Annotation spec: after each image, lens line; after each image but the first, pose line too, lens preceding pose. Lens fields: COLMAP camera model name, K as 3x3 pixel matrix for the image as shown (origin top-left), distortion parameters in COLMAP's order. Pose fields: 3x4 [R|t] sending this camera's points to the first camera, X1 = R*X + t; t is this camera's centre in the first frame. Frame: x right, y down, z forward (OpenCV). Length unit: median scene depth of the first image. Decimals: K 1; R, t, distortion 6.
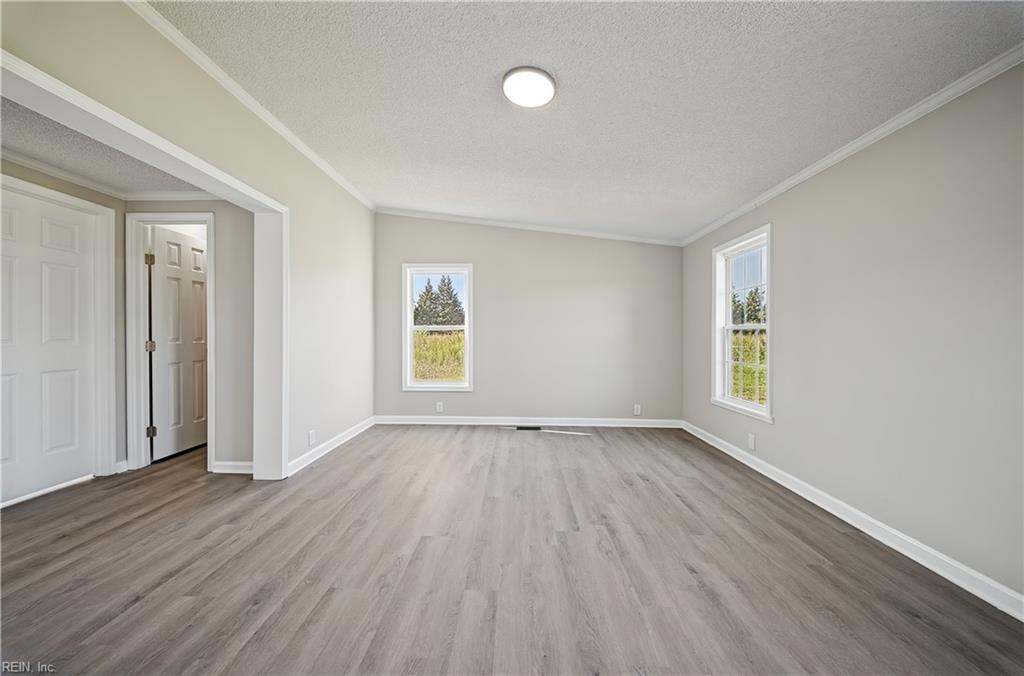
lens RADIAL K [[360.5, 0, 511.5], [0, 360.5, 336.1], [0, 0, 1]] dist [-0.000705, -0.000217]
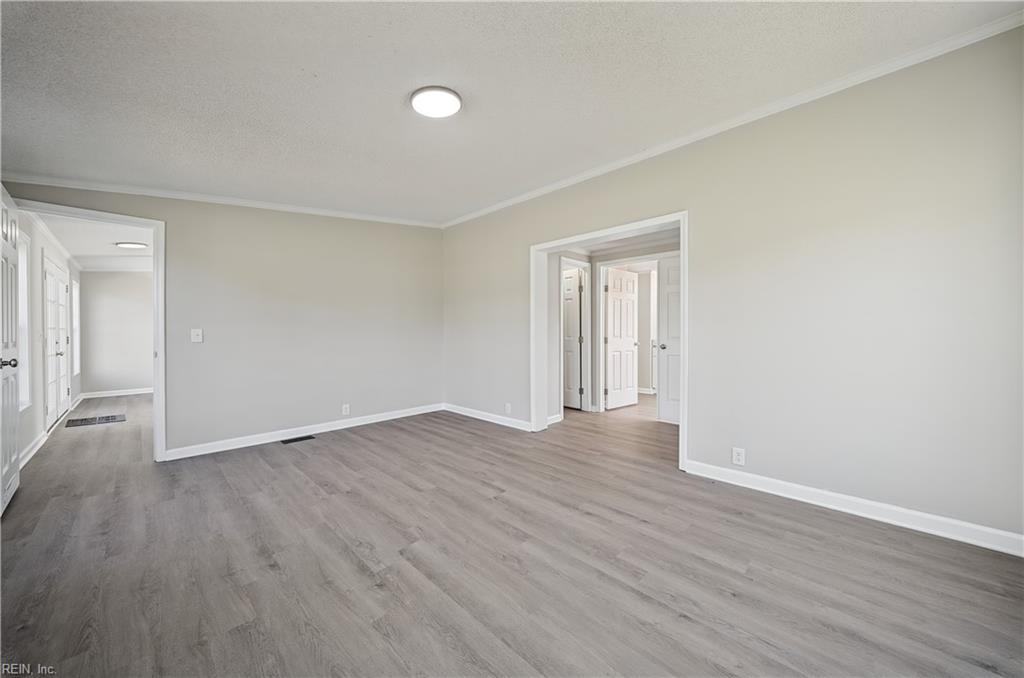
lens RADIAL K [[360.5, 0, 510.2], [0, 360.5, 336.3], [0, 0, 1]] dist [-0.000705, -0.000217]
pose [[-0.682602, 0.005242, -0.730771, 0.654894], [-0.004395, 0.999927, 0.011278, -0.010472], [0.730777, 0.010910, -0.682529, 1.816250]]
